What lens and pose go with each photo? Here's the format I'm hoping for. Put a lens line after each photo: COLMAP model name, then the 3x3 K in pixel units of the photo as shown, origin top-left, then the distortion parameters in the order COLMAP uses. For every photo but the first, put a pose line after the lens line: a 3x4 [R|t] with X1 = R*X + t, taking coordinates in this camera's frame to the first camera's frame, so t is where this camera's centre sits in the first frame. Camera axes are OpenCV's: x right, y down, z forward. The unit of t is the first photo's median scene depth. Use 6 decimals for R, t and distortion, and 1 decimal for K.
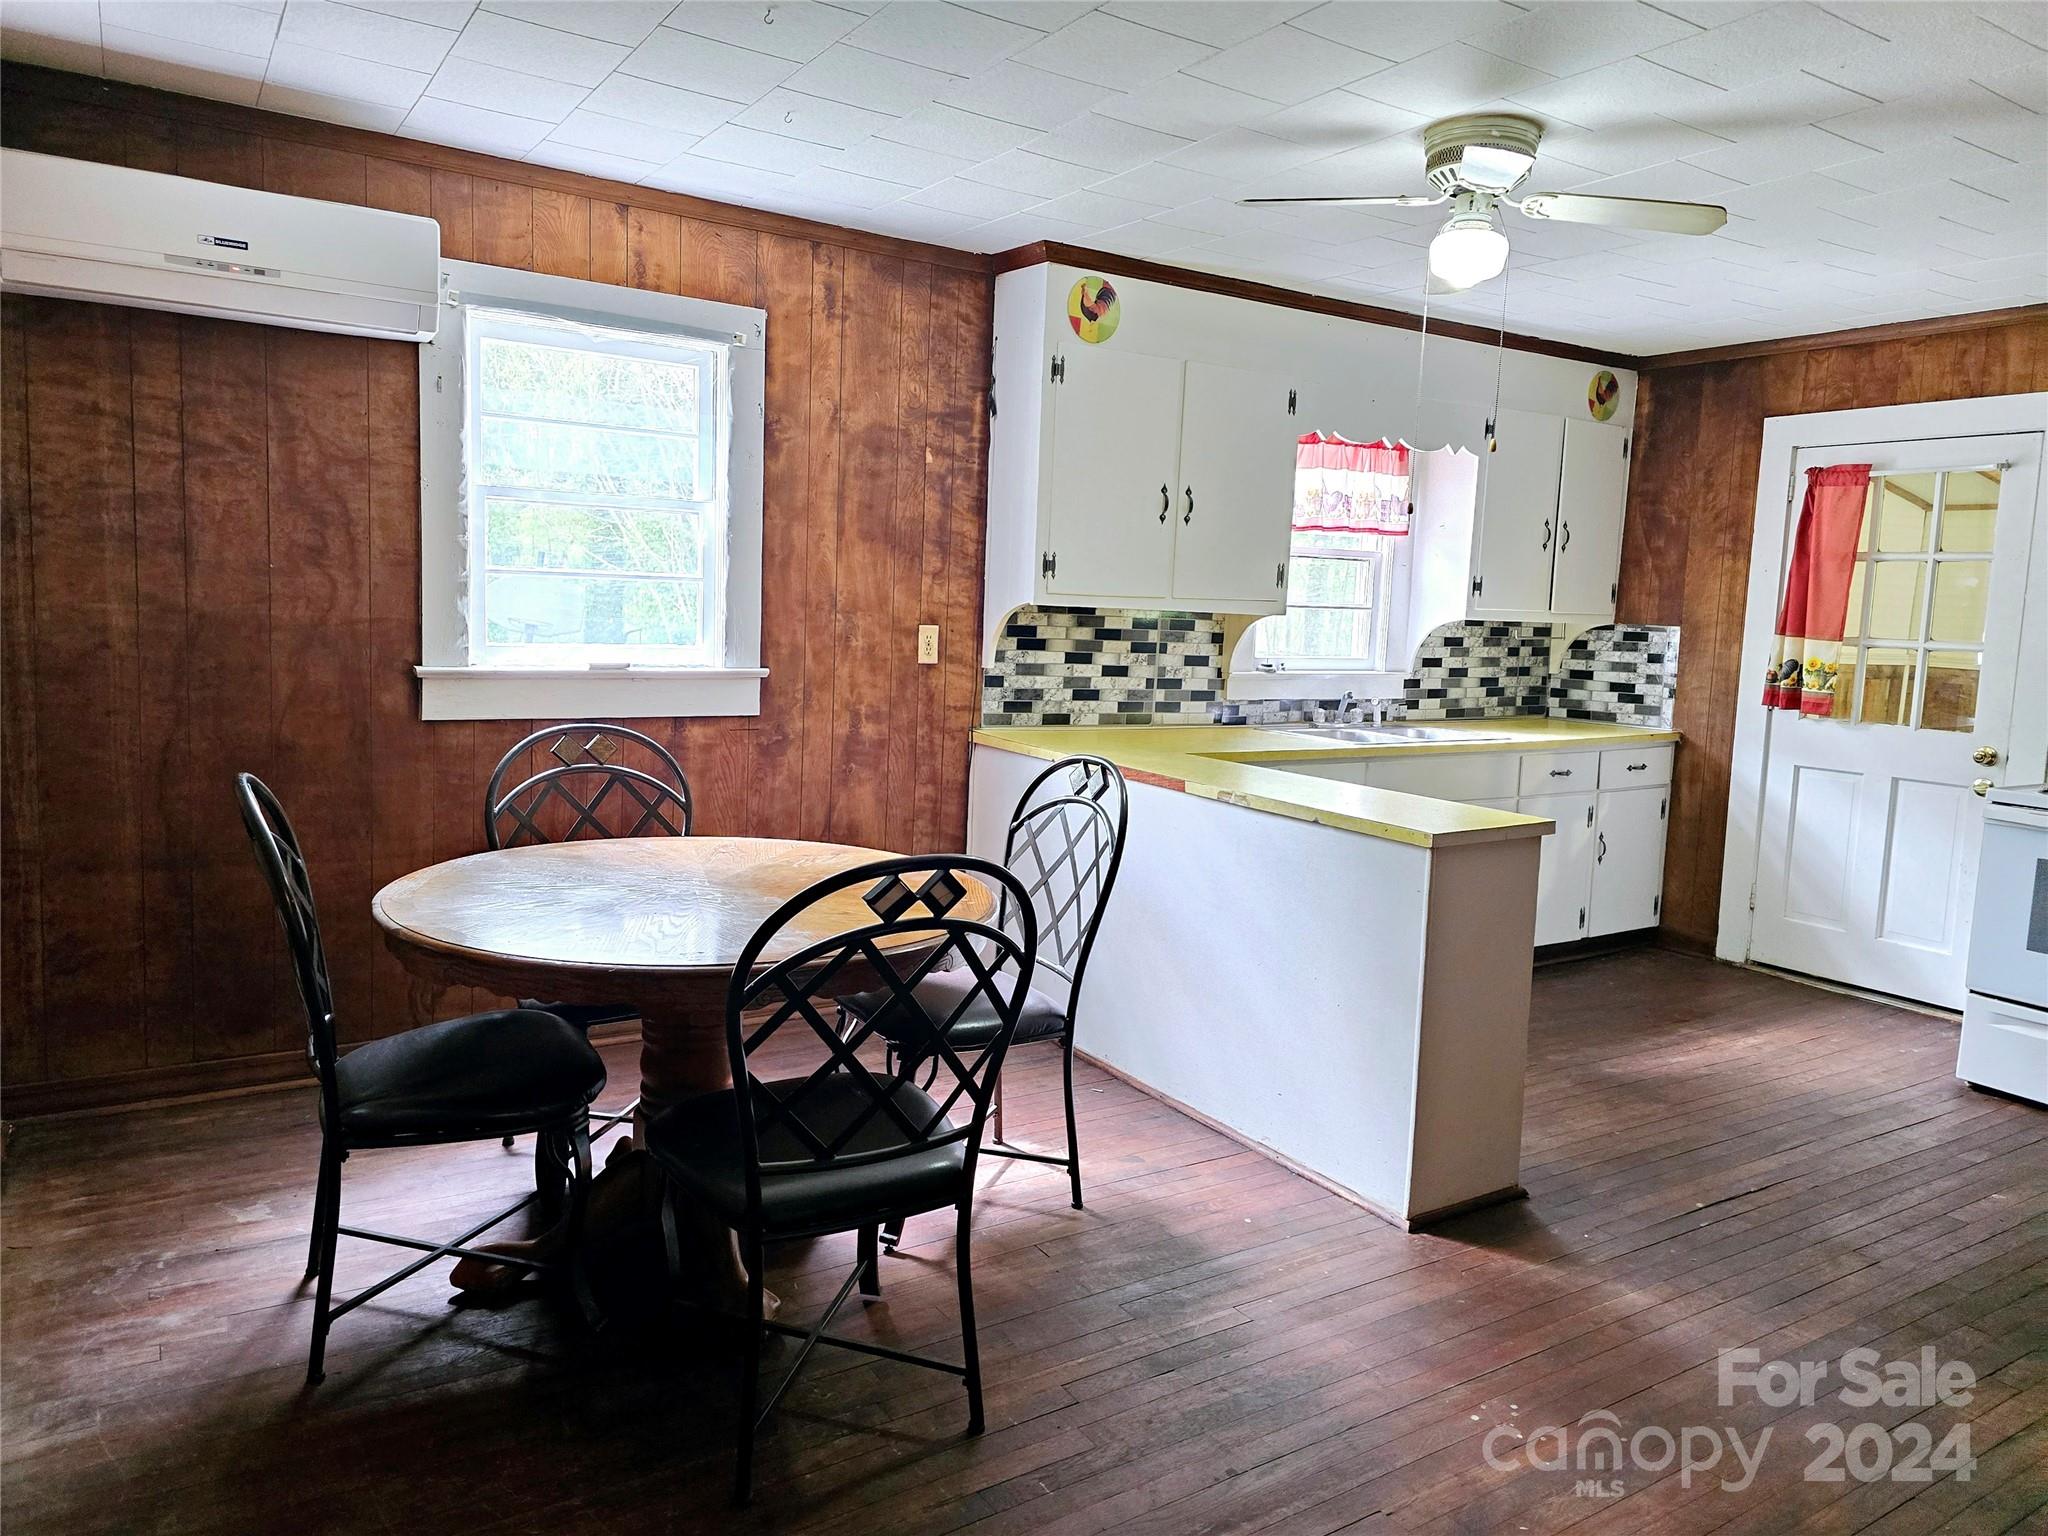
lens RADIAL K [[1368.2, 0, 1024.8], [0, 1368.2, 738.8], [0, 0, 1]] dist [0.040970, -0.040407]
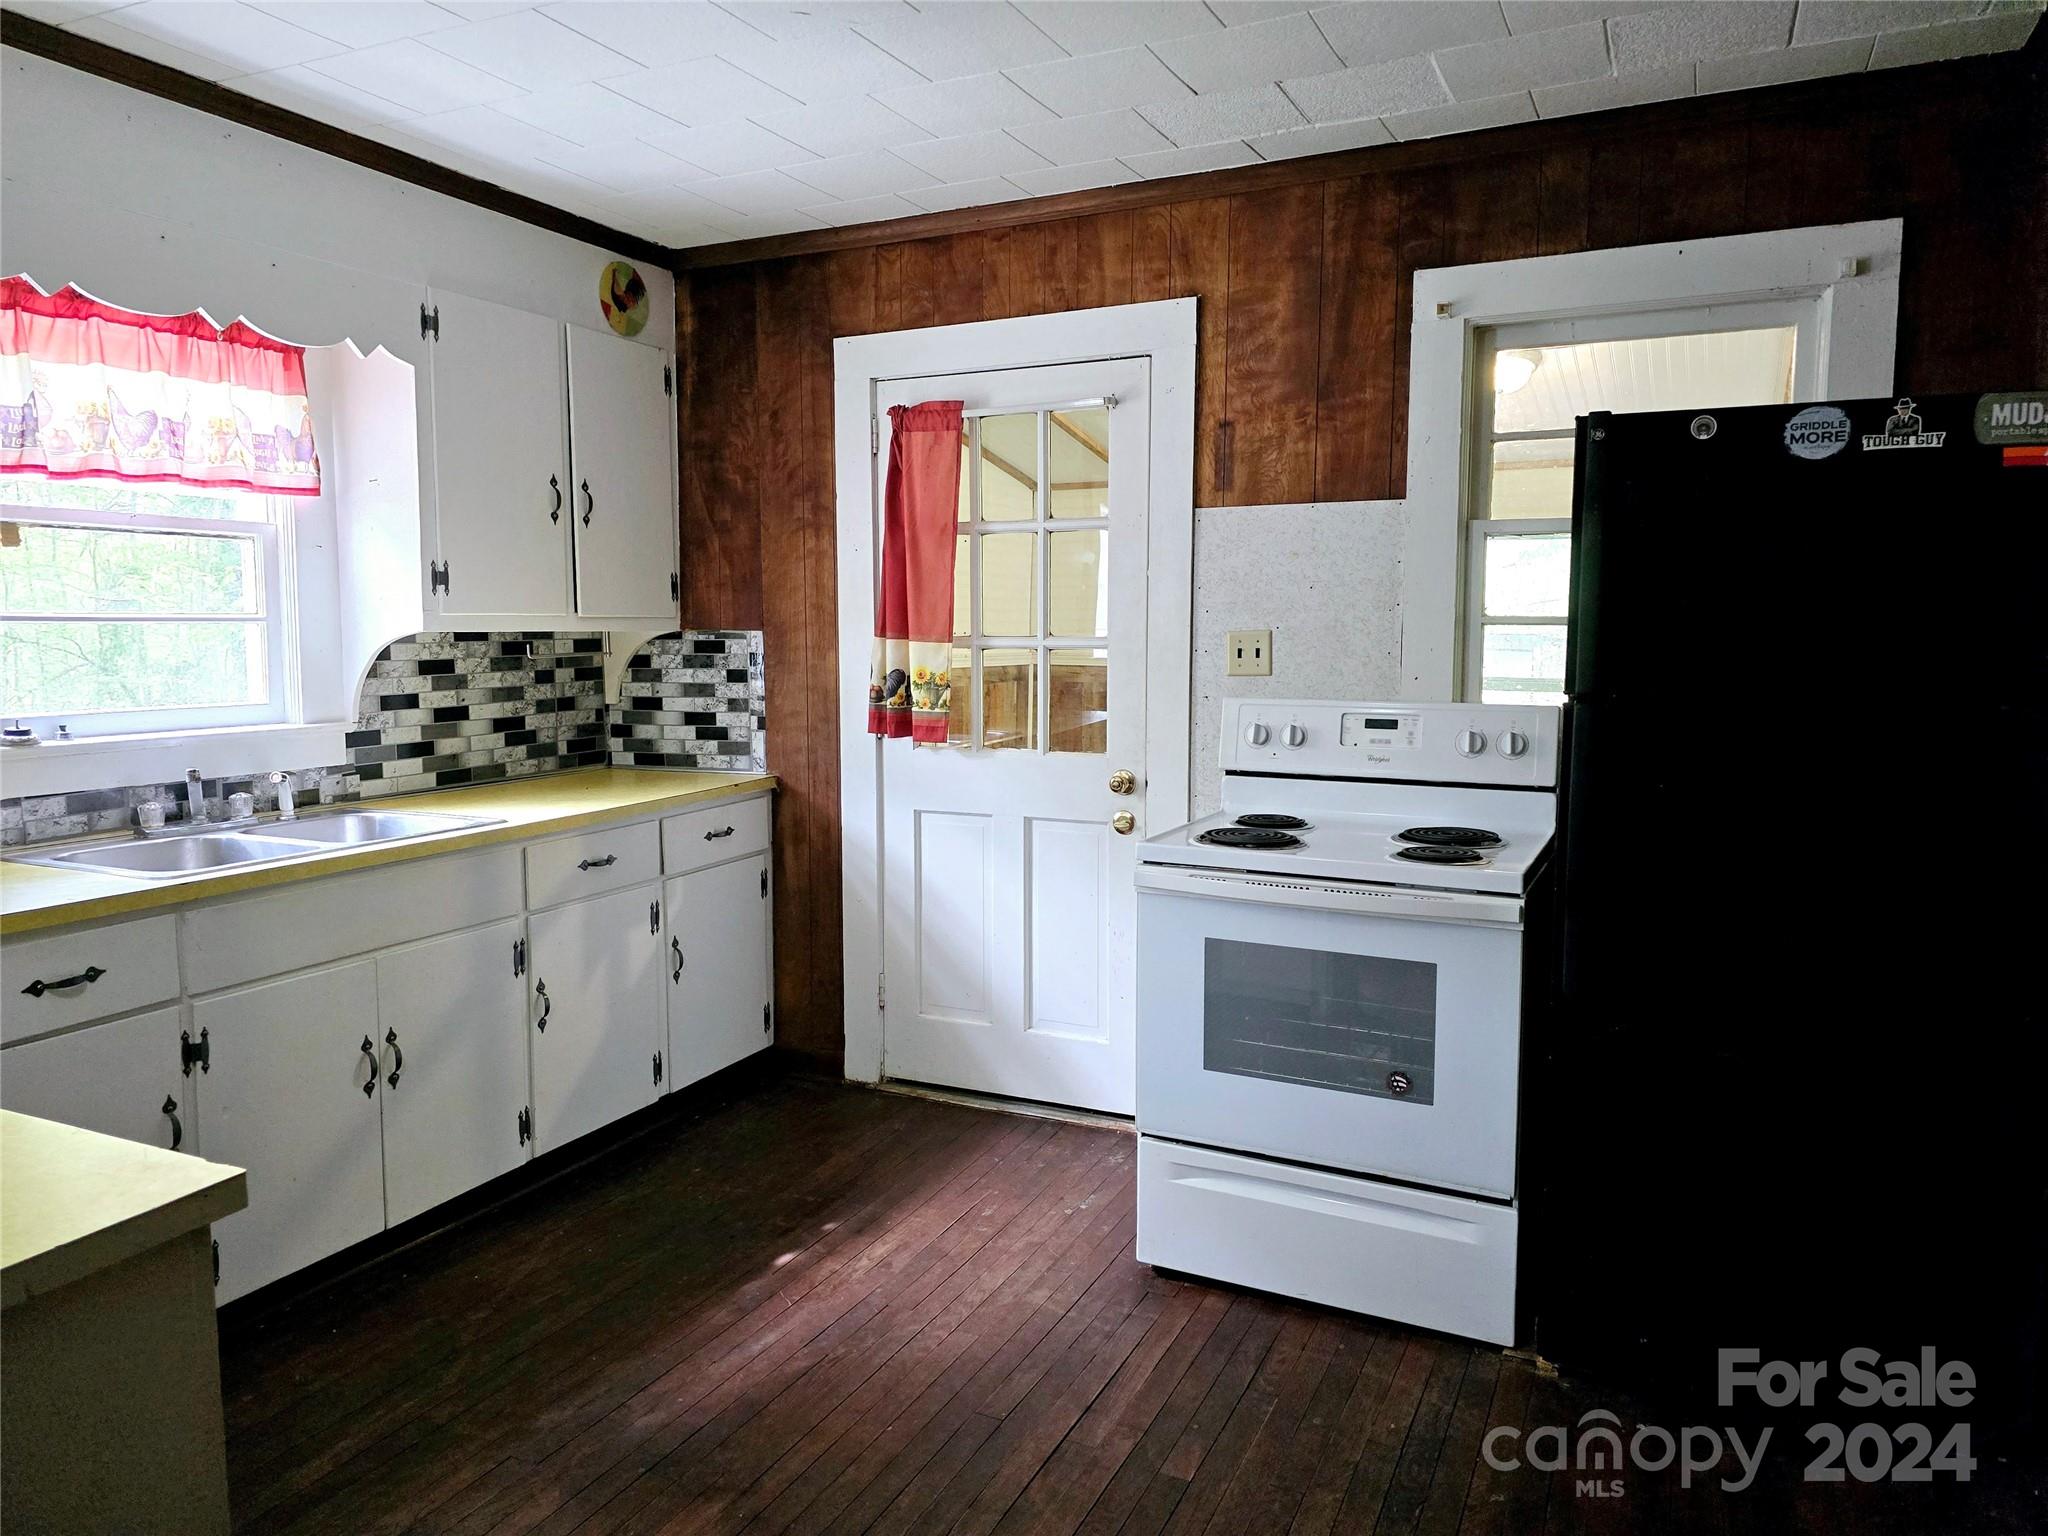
lens RADIAL K [[1368.2, 0, 1024.8], [0, 1368.2, 766.5], [0, 0, 1]] dist [0.040970, -0.040407]
pose [[0.845662, -0.092735, 0.525600, 0.215168], [0.088069, 0.995536, 0.033951, -0.023523], [-0.526402, 0.017578, 0.850054, 0.329038]]
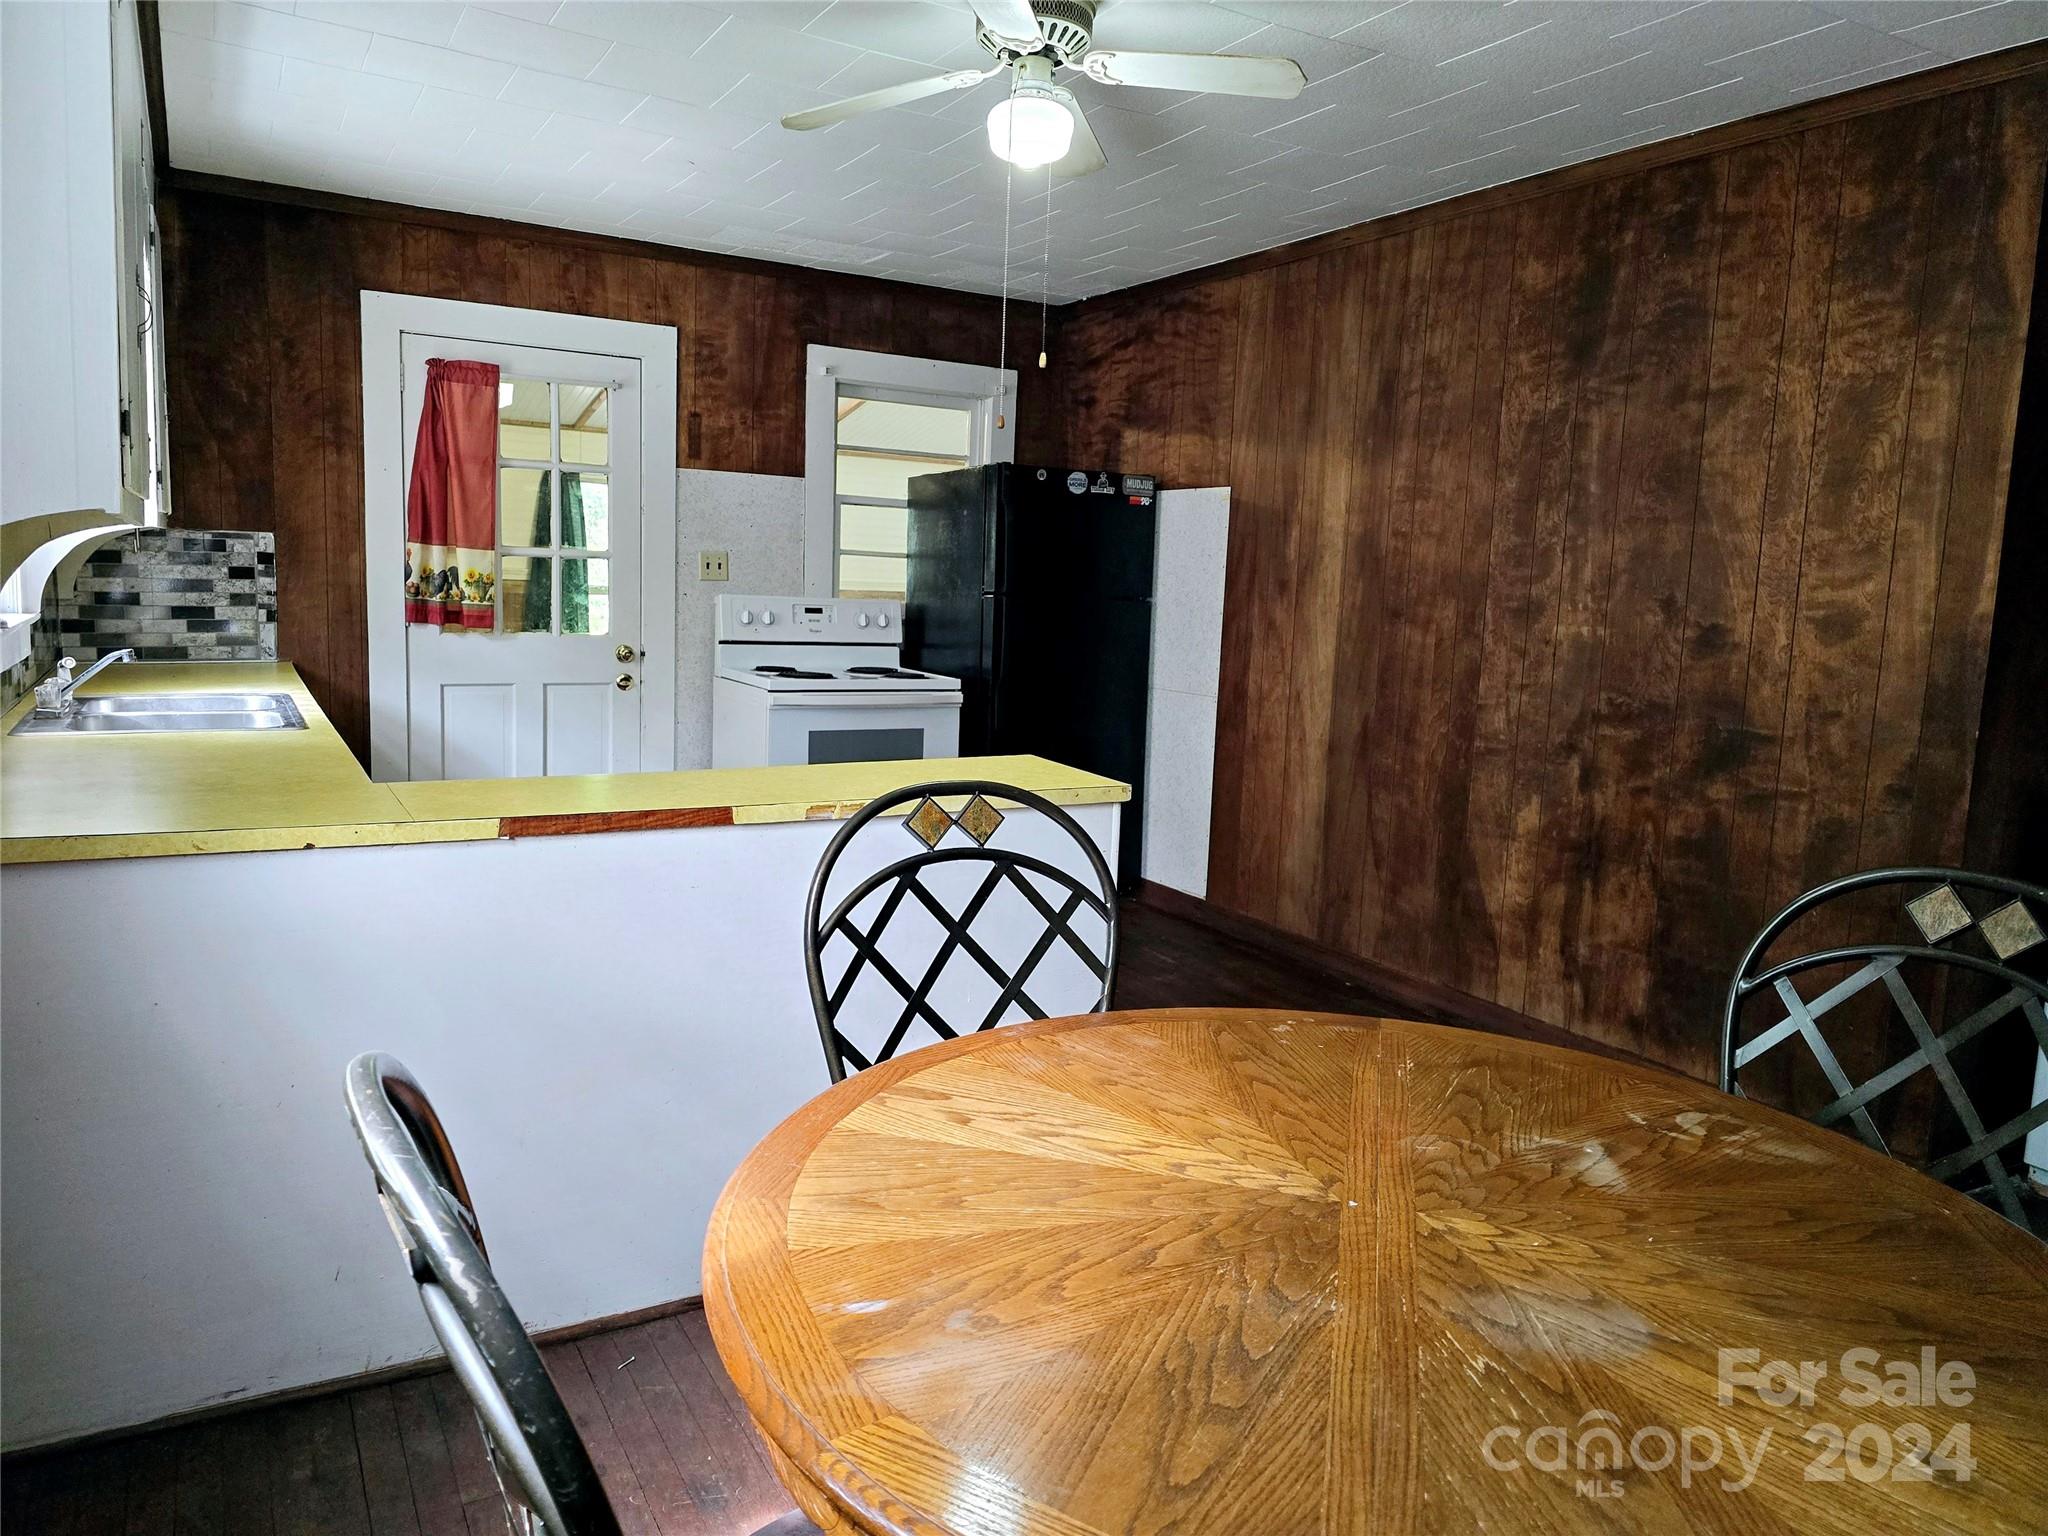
lens RADIAL K [[1368.2, 0, 1019.4], [0, 1368.2, 757.0], [0, 0, 1]] dist [0.040970, -0.040407]
pose [[0.035950, -0.172673, 0.984323, -0.341714], [0.066267, 0.983204, 0.170056, -0.062898], [-0.997154, 0.059115, 0.046789, 0.552572]]
